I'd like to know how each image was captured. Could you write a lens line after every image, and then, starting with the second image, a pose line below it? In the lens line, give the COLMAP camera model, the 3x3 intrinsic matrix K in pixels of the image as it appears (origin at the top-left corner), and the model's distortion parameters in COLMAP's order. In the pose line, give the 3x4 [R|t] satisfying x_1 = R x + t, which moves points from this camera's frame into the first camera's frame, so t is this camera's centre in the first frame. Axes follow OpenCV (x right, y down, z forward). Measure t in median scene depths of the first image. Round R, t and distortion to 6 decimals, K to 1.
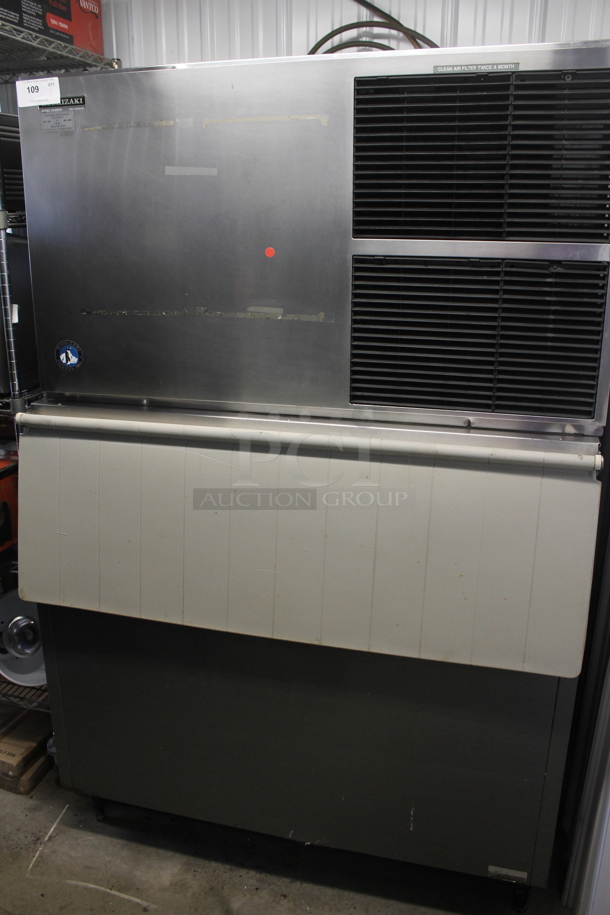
lens RADIAL K [[745.8, 0, 305.0], [0, 745.8, 457.5], [0, 0, 1]] dist [-0.146891, 0.108598]
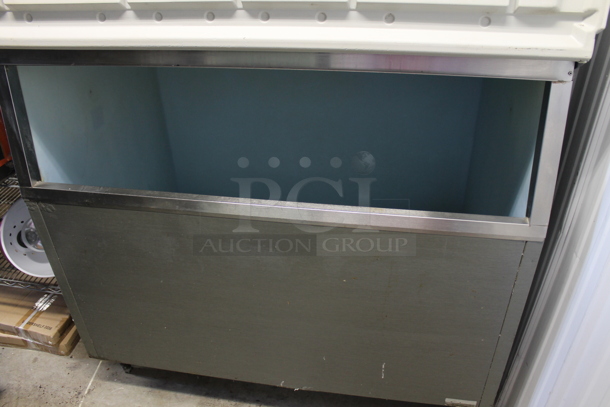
lens RADIAL K [[497.2, 0, 305.0], [0, 497.2, 203.5], [0, 0, 1]] dist [-0.146891, 0.108598]
pose [[0.995914, -0.074364, 0.051236, -0.000668], [0.055636, 0.952152, 0.300518, -0.007741], [-0.071132, -0.296440, 0.952399, 0.274237]]
